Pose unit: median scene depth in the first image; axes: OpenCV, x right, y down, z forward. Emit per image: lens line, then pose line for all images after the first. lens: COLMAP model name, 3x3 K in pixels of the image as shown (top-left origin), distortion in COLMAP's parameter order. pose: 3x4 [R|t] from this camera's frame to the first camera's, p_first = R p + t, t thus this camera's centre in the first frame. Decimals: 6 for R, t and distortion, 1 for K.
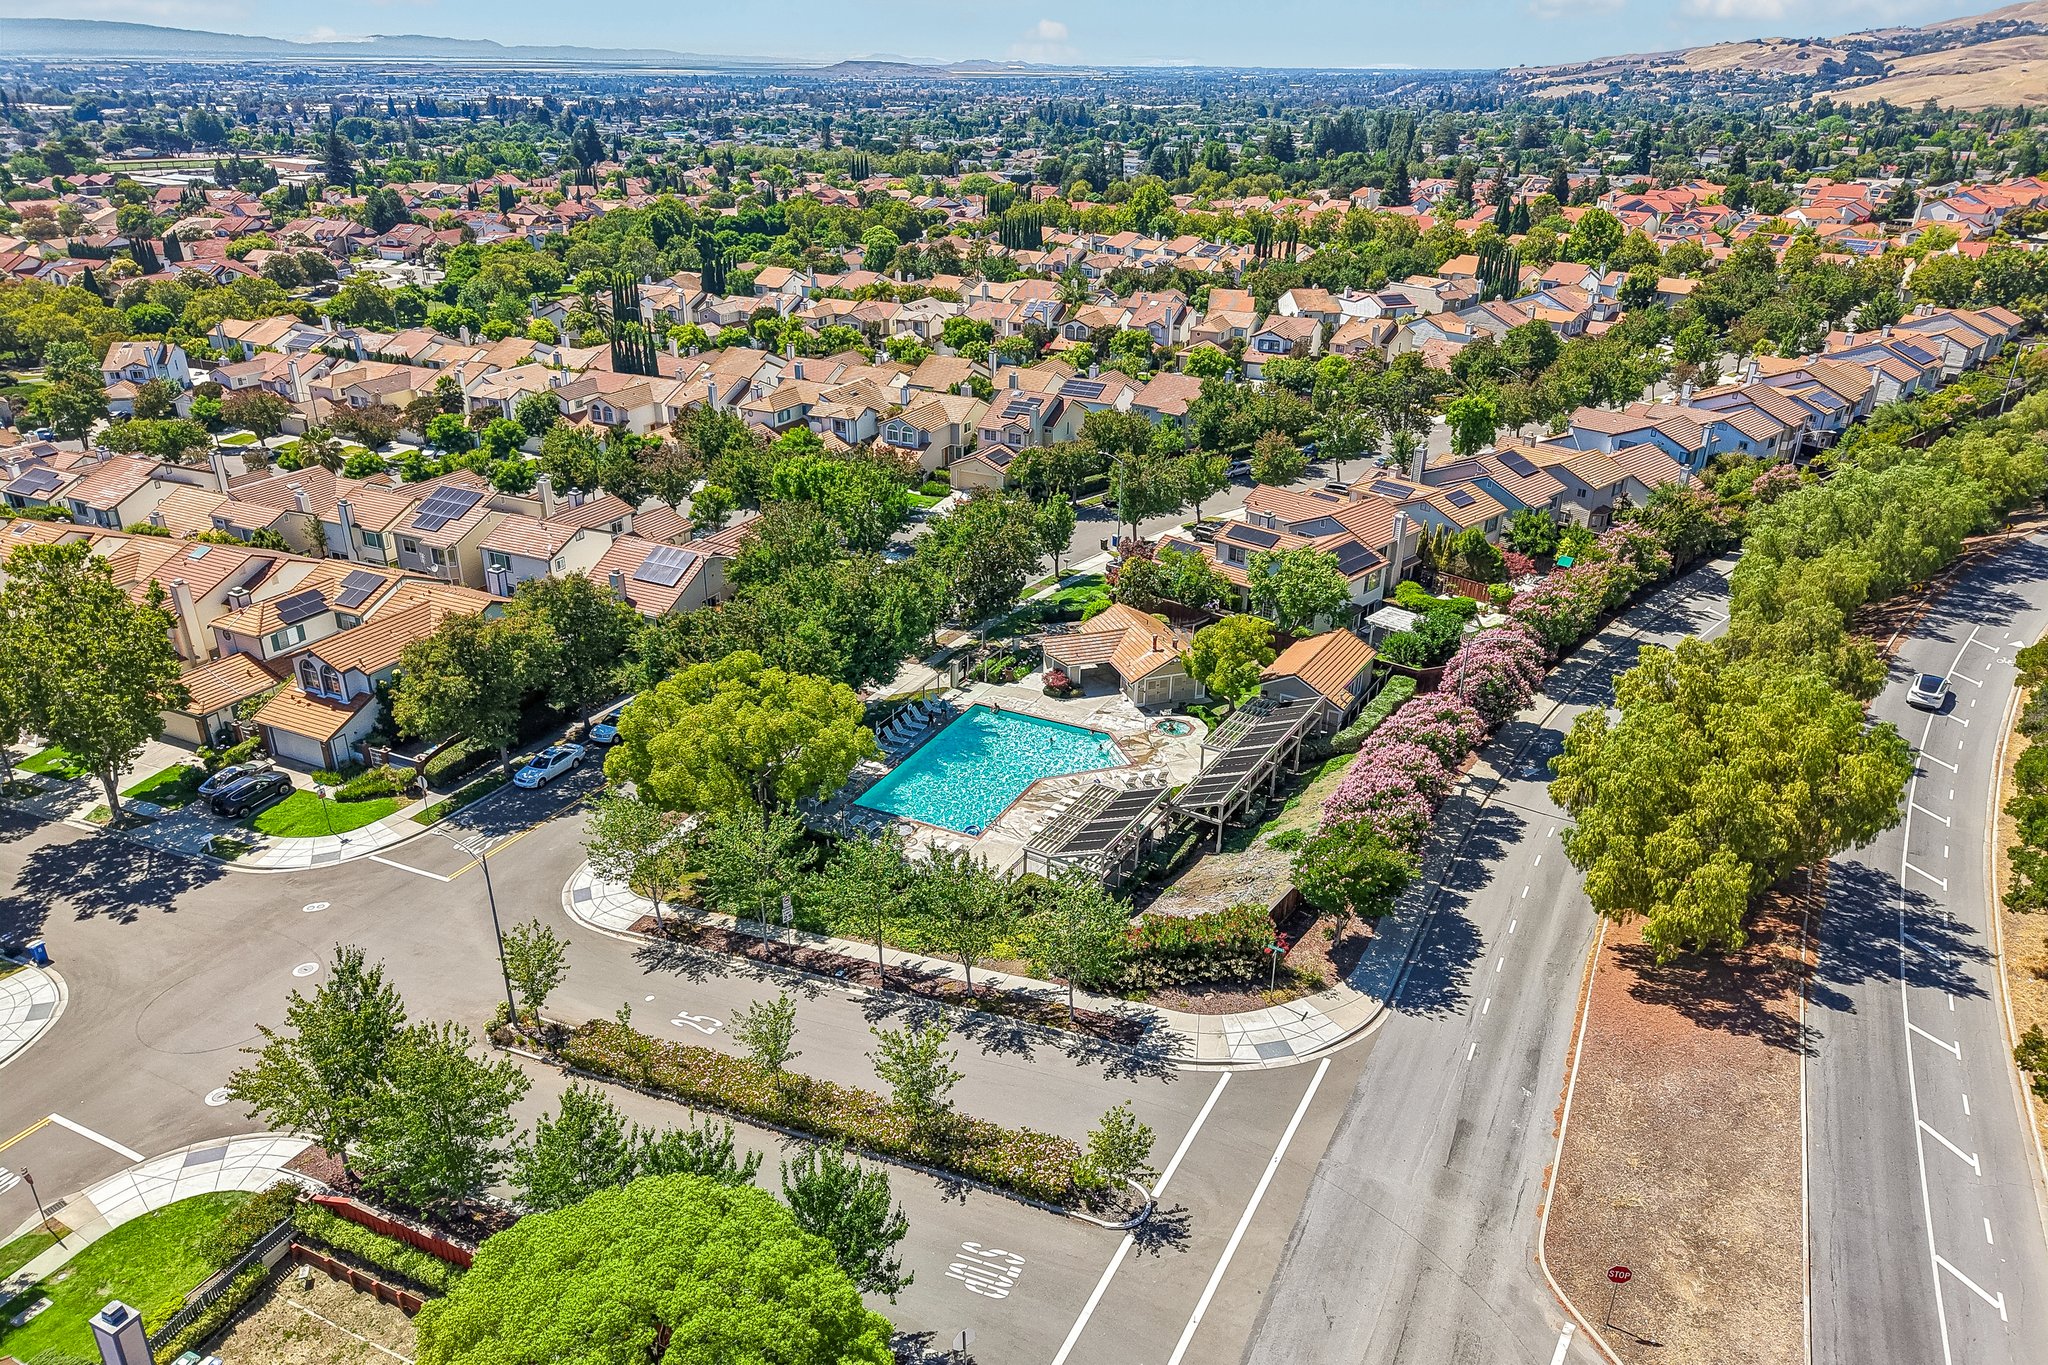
lens RADIAL K [[1363.0, 0, 1024.0], [0, 1363.0, 682.5], [0, 0, 1]] dist [0.006583, -0.001327]
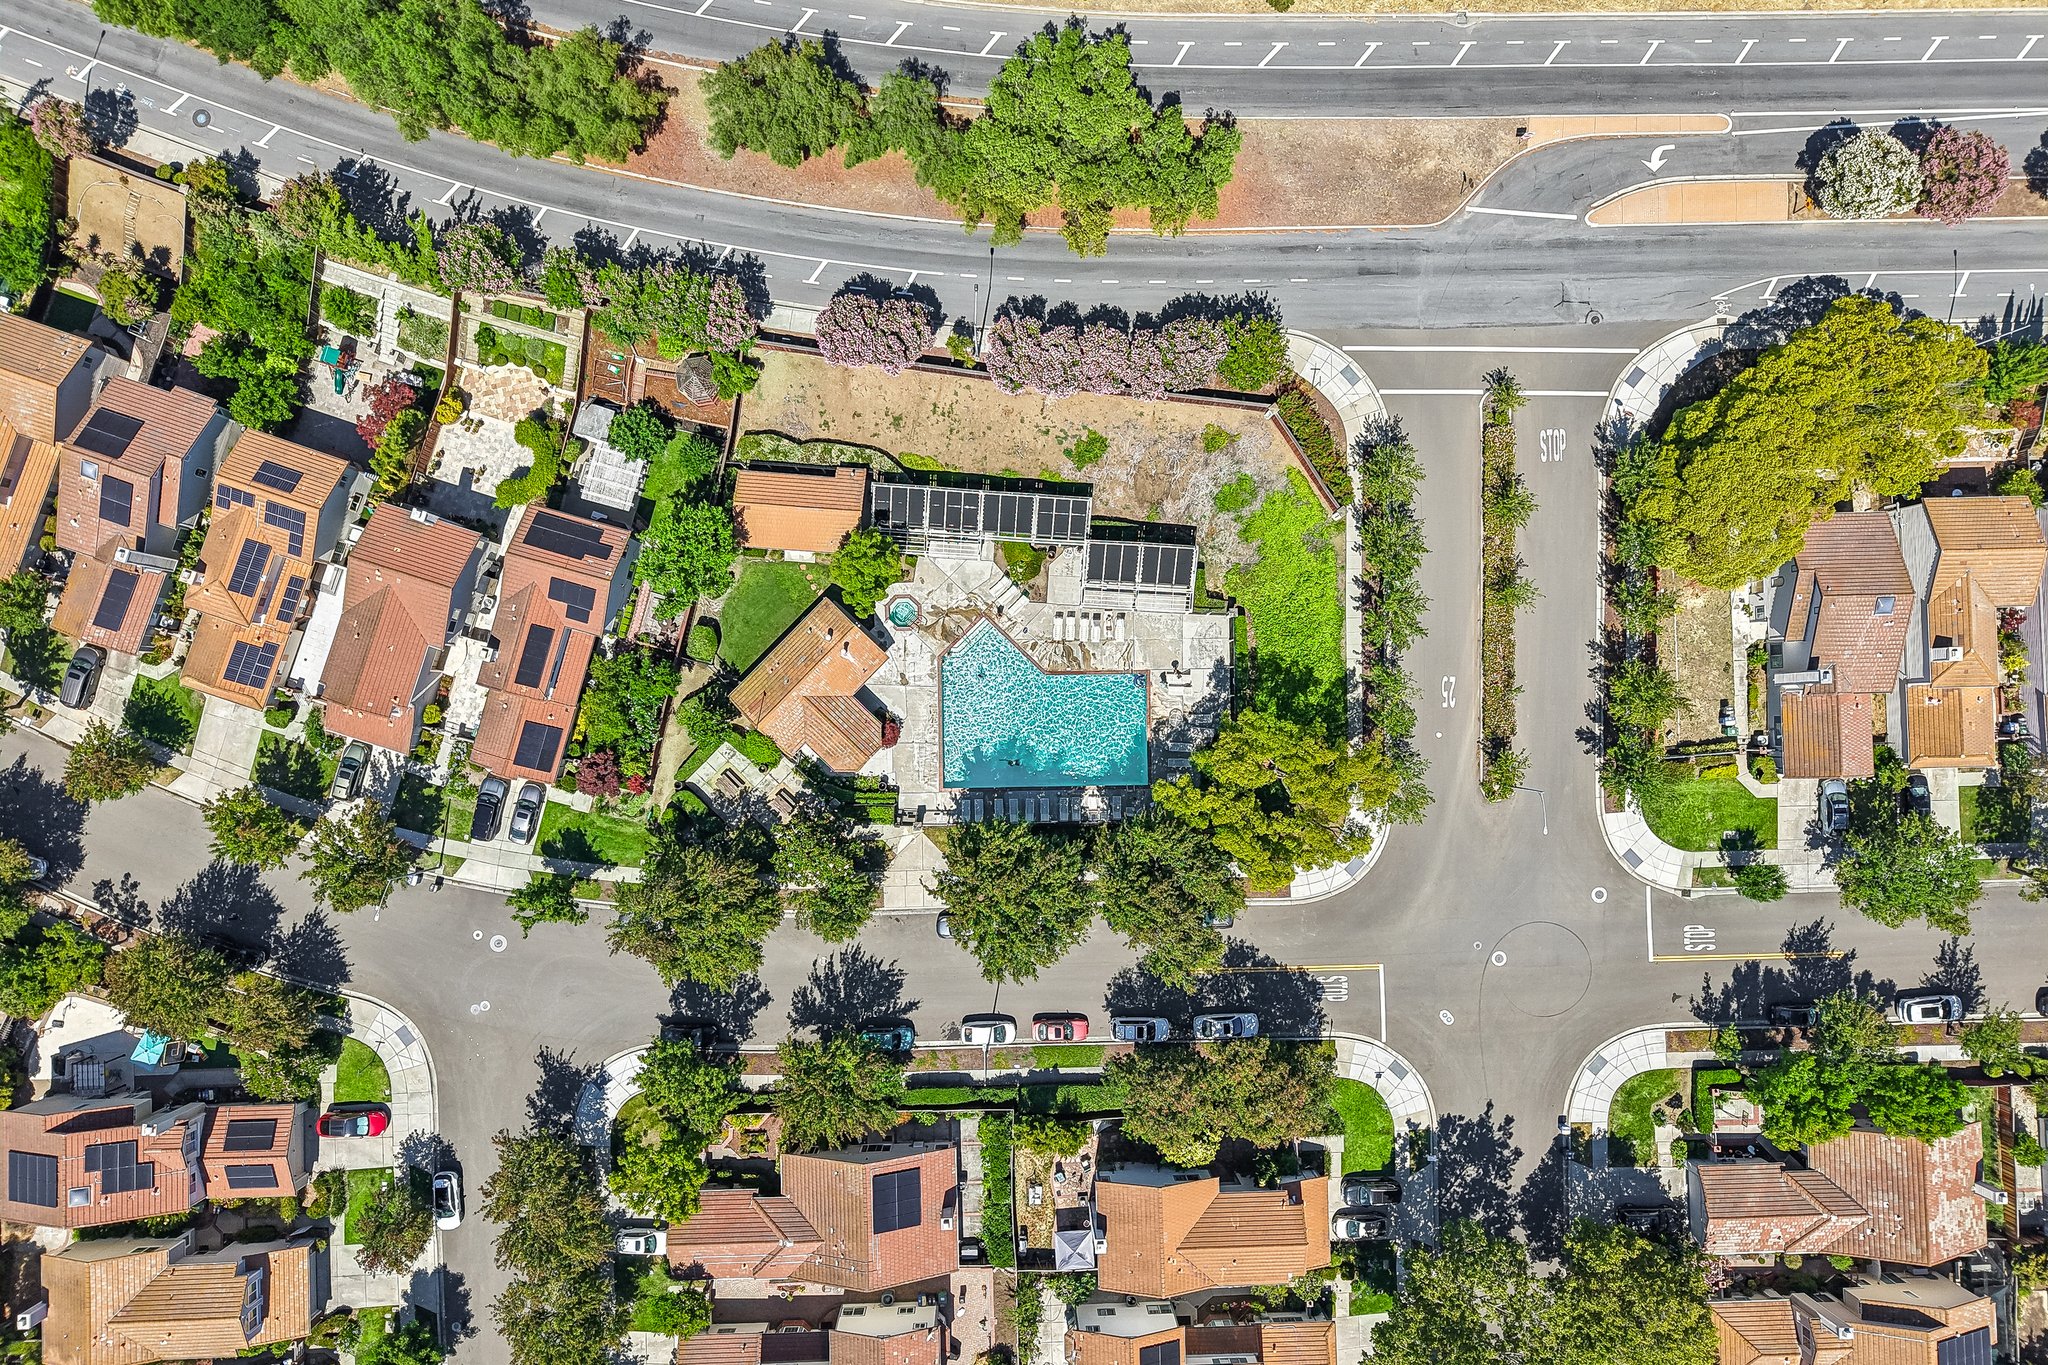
lens RADIAL K [[1363.0, 0, 1024.0], [0, 1363.0, 682.5], [0, 0, 1]] dist [0.006583, -0.001327]
pose [[-0.458353, -0.888730, 0.008461, 0.001051], [0.360766, -0.177344, 0.915640, -1.355957], [-0.812256, 0.422739, 0.401910, 0.655498]]
